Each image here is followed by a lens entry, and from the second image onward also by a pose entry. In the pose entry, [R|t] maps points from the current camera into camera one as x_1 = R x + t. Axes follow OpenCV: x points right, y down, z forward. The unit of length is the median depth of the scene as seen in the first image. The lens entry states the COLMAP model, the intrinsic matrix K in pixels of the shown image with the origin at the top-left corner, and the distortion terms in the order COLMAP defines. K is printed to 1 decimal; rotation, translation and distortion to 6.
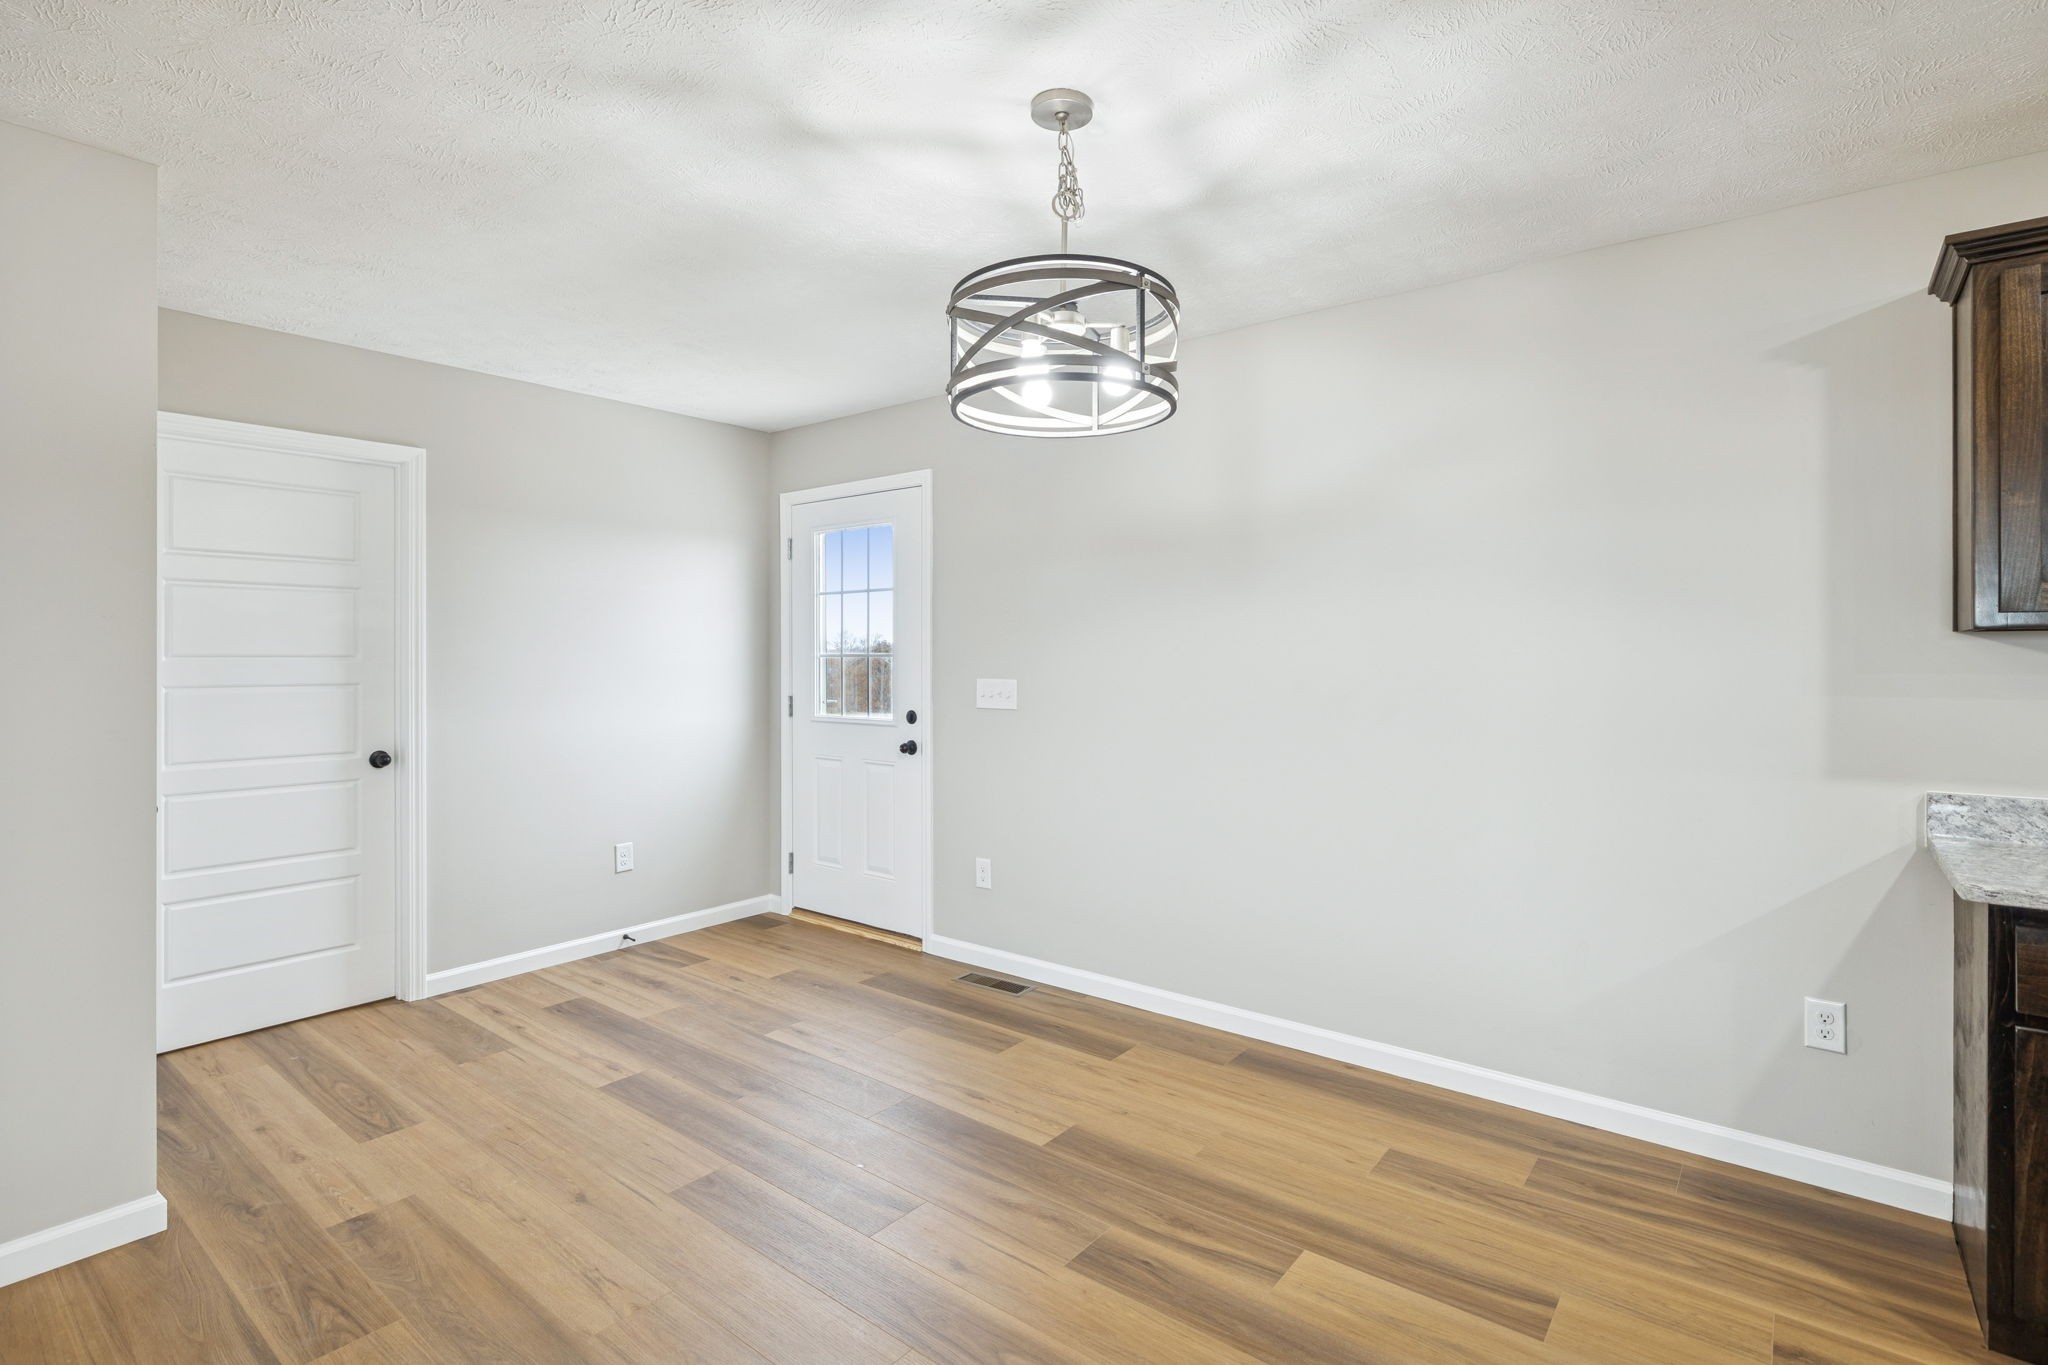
lens RADIAL K [[986.3, 0, 1022.8], [0, 986.3, 659.0], [0, 0, 1]] dist [-0.000331, -0.000040]
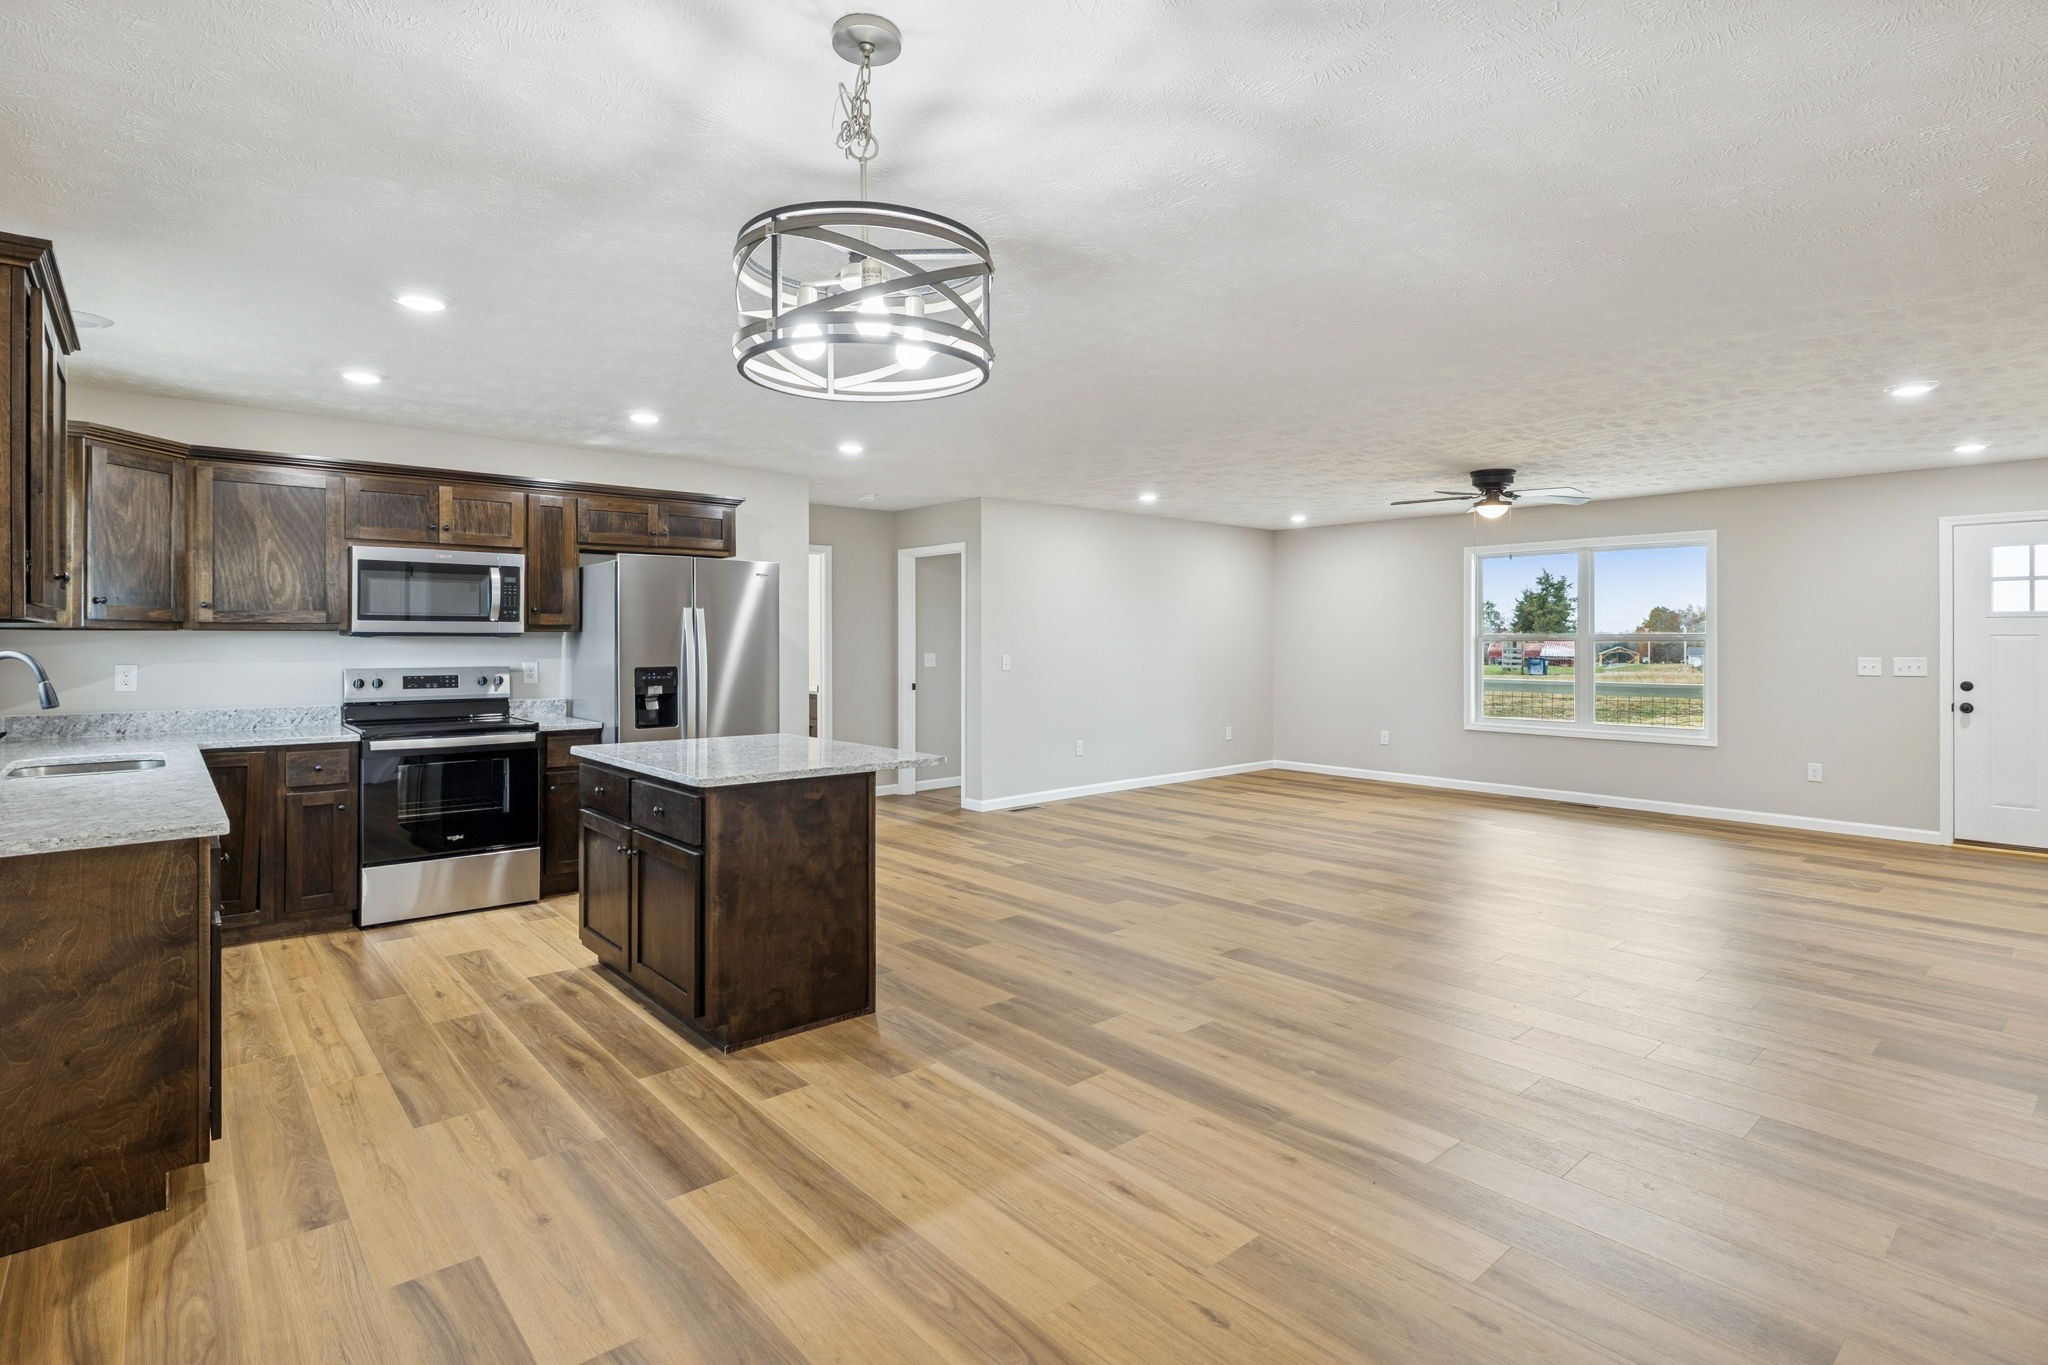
lens RADIAL K [[994.7, 0, 1021.3], [0, 994.7, 637.9], [0, 0, 1]] dist [-0.000910, 0.000051]
pose [[-0.984051, -0.000031, 0.177885, -0.134709], [0.000716, 0.999991, 0.004132, -0.006832], [-0.177883, 0.004194, -0.984043, 0.966049]]
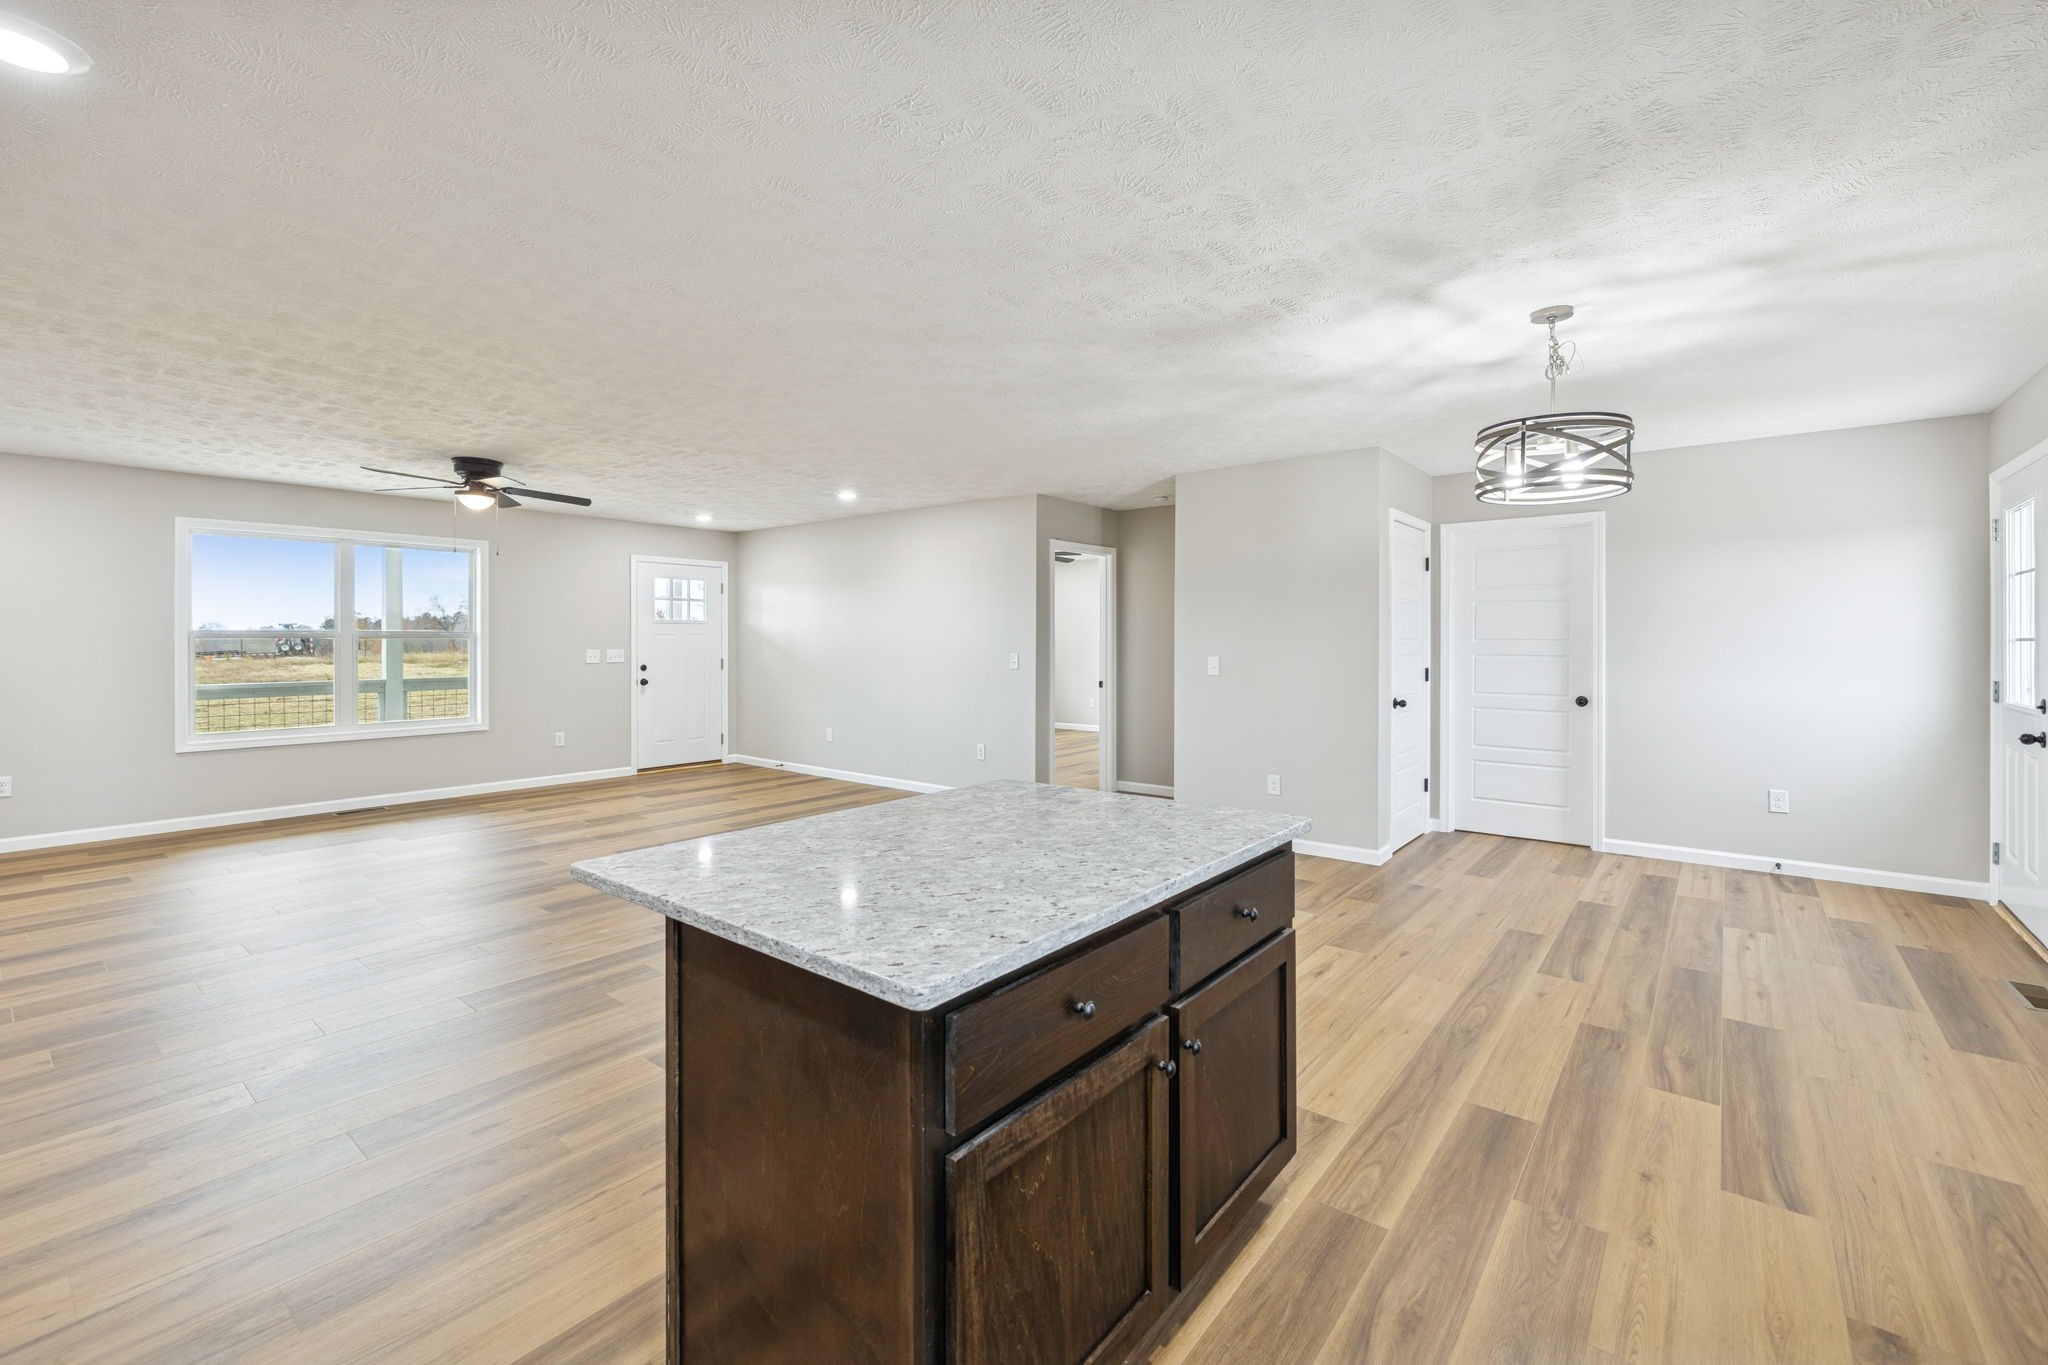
lens RADIAL K [[865.8, 0, 1027.1], [0, 865.8, 641.2], [0, 0, 1]] dist [-0.000788, -0.000040]
pose [[-0.004195, 0.002888, -0.999987, 0.783649], [-0.006197, 0.999977, 0.002914, 0.001459], [0.999972, 0.006209, -0.004177, 0.060142]]
